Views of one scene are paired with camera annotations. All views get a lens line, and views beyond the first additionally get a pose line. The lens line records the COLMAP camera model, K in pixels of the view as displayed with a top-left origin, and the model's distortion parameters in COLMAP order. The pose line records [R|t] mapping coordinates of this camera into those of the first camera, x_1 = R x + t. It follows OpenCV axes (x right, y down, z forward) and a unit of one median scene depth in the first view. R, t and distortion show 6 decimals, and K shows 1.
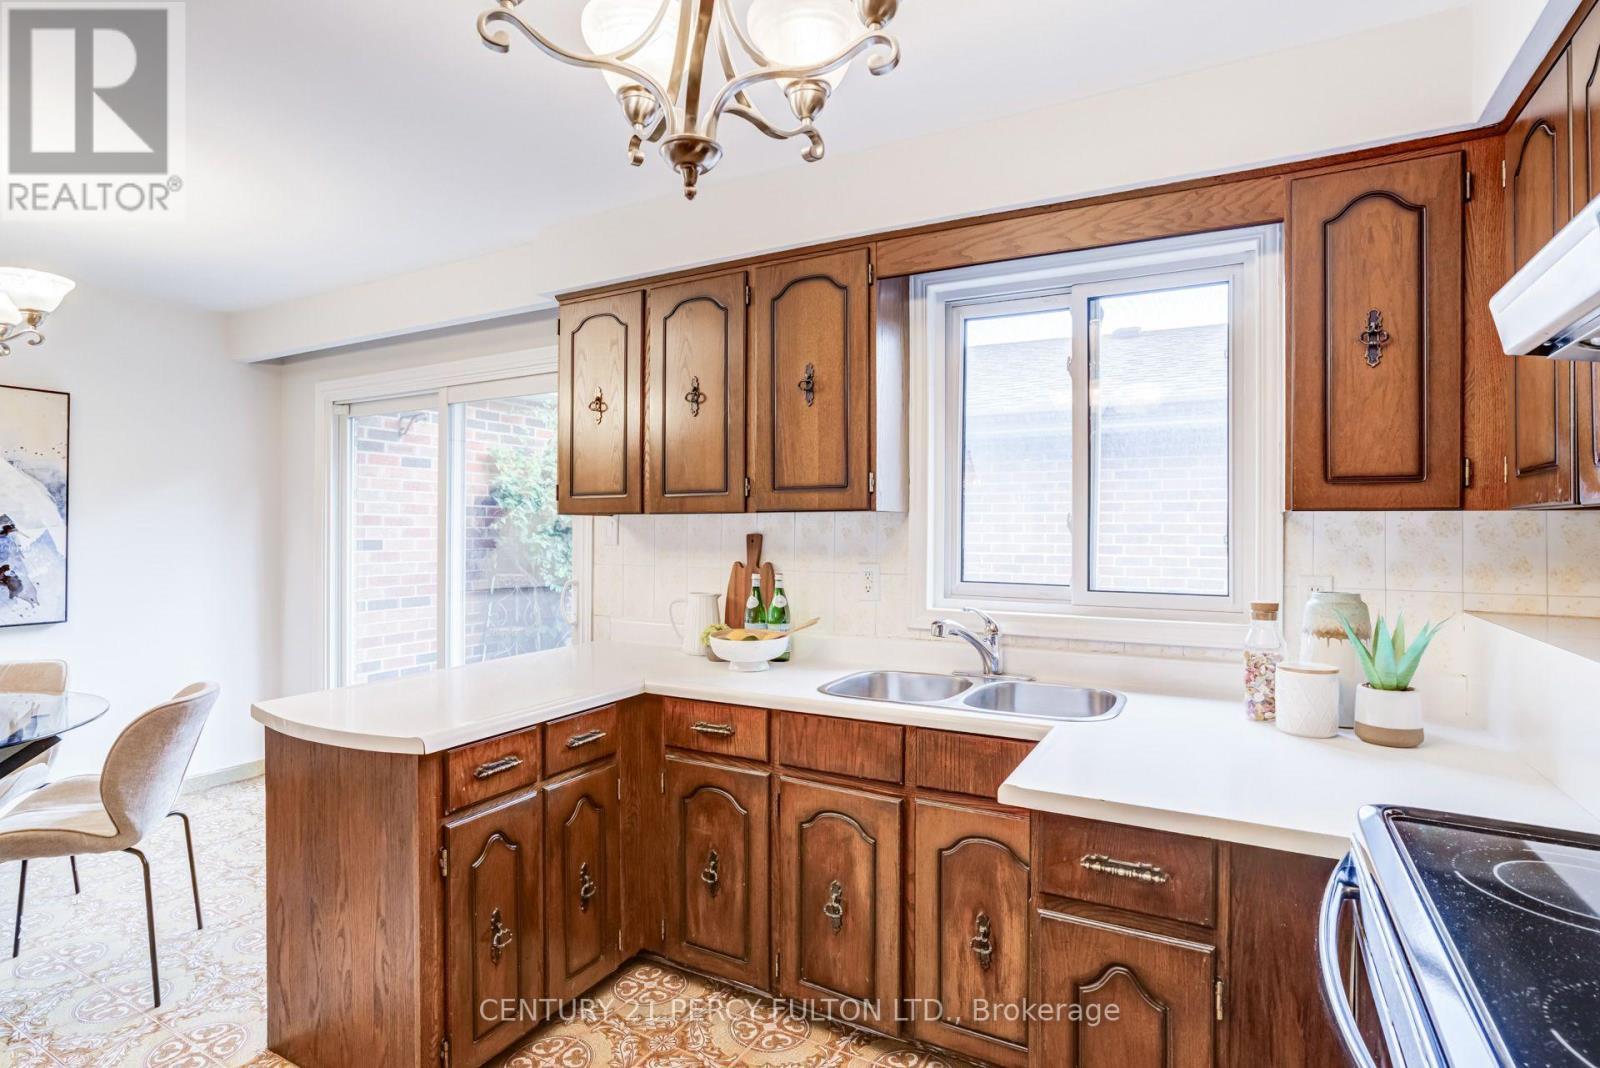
lens RADIAL K [[814.8, 0, 796.1], [0, 814.8, 528.4], [0, 0, 1]] dist [-0.024713, 0.009035]
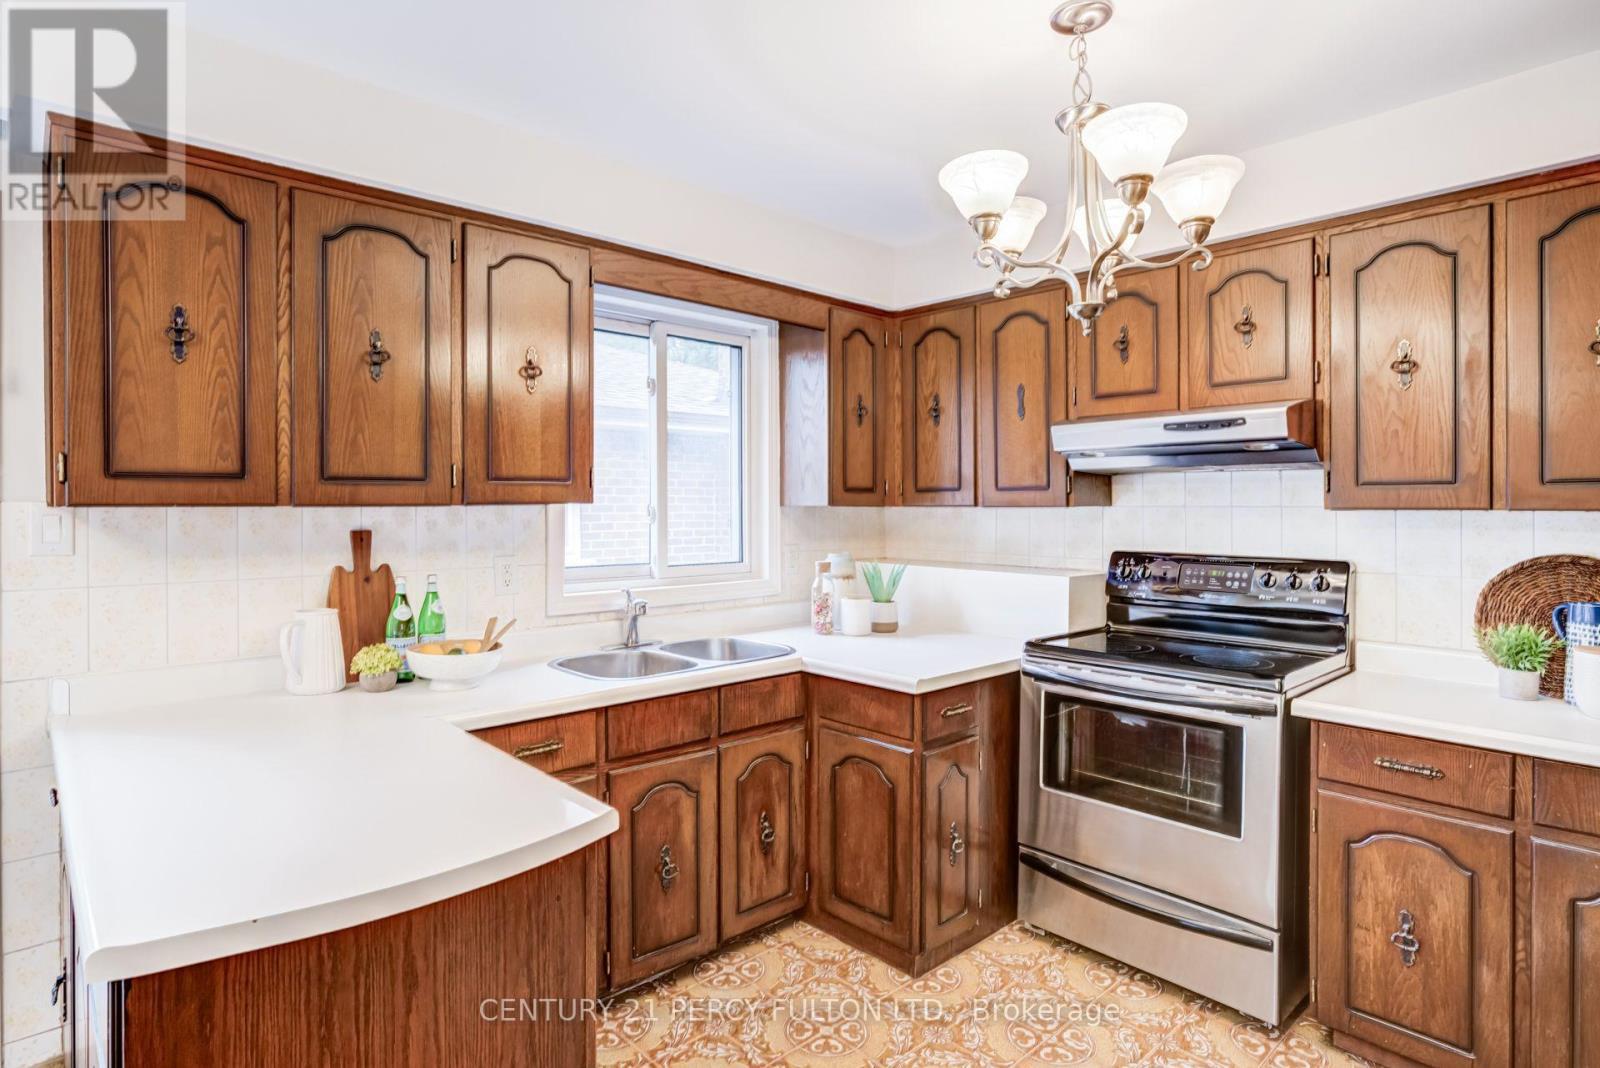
lens RADIAL K [[814.8, 0, 772.7], [0, 814.8, 508.9], [0, 0, 1]] dist [-0.024713, 0.009035]
pose [[0.345840, -0.007755, 0.938261, -0.776250], [0.000091, 0.999966, 0.008232, -0.023868], [-0.938293, -0.002762, 0.345829, 0.410057]]
